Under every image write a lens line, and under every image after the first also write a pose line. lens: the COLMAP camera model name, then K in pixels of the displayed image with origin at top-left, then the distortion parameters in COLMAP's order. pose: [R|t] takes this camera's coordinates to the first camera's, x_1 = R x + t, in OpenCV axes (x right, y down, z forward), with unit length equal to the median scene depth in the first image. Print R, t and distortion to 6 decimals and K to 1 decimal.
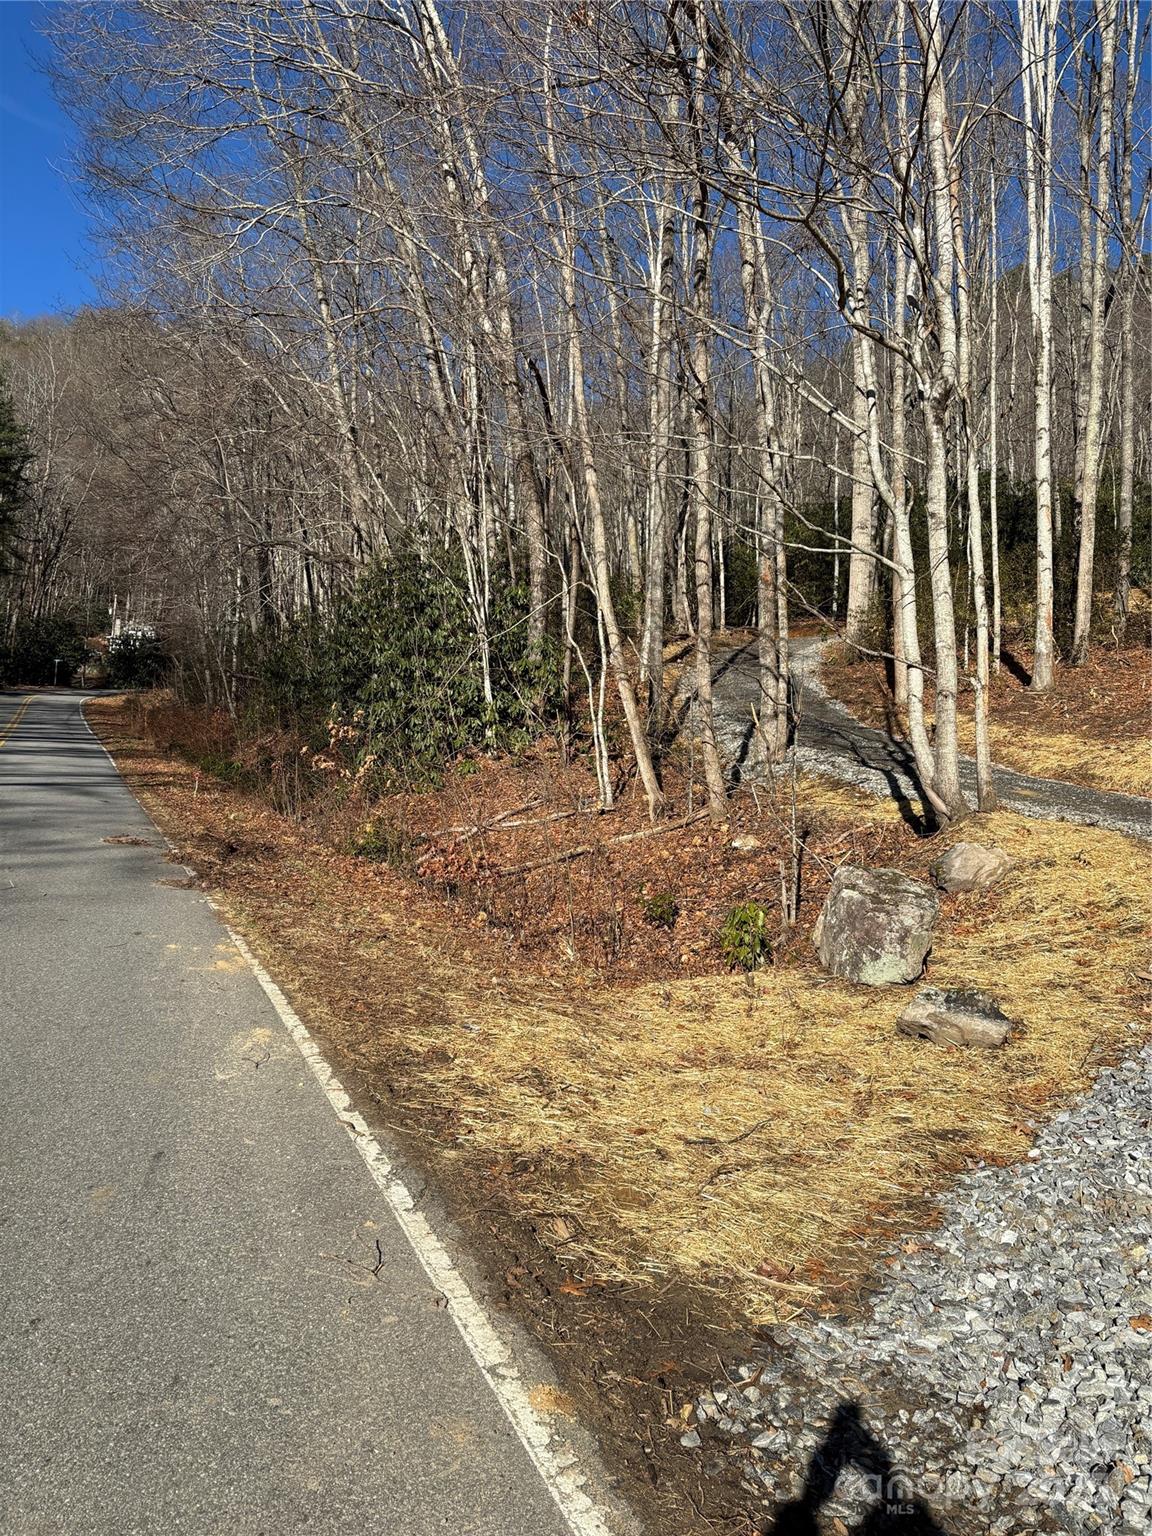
lens RADIAL K [[1170.3, 0, 578.3], [0, 1170.3, 761.2], [0, 0, 1]] dist [0.069245, -0.062595]
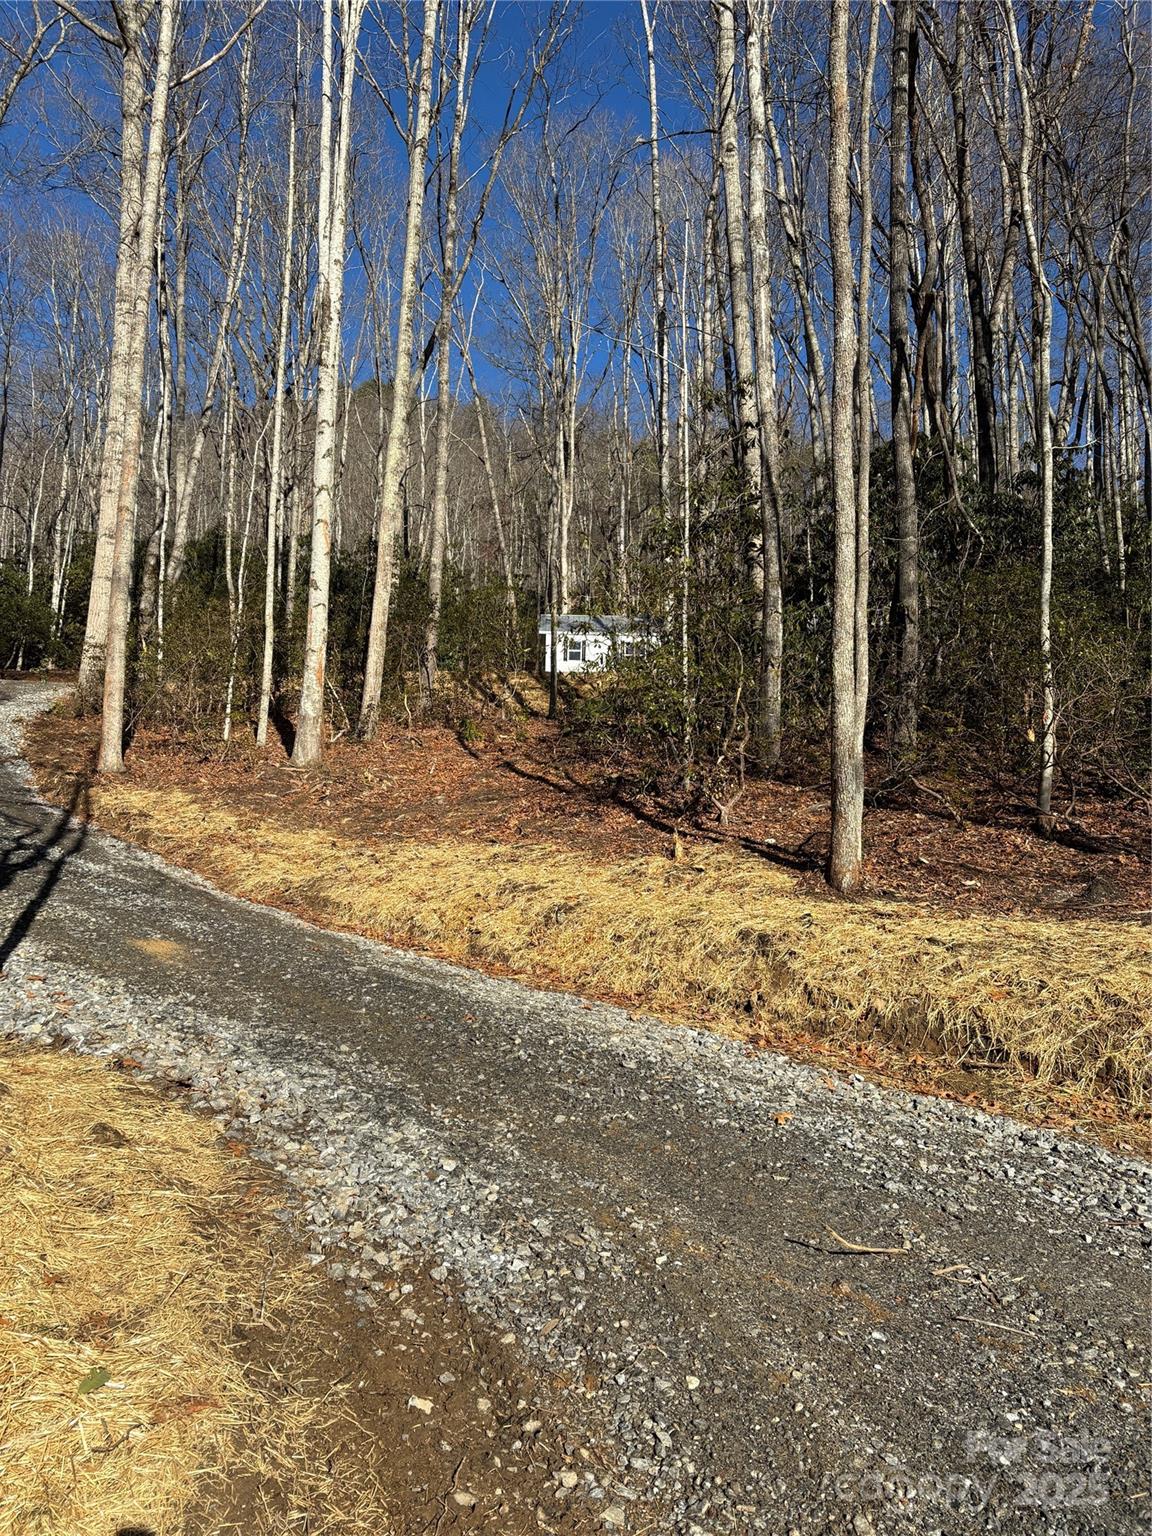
lens RADIAL K [[1170.3, 0, 578.3], [0, 1170.3, 761.2], [0, 0, 1]] dist [0.069245, -0.062595]
pose [[0.855242, 0.075373, 0.512719, 0.158107], [-0.040205, 0.996035, -0.079360, -0.011798], [-0.516667, 0.047258, 0.854881, 0.279585]]
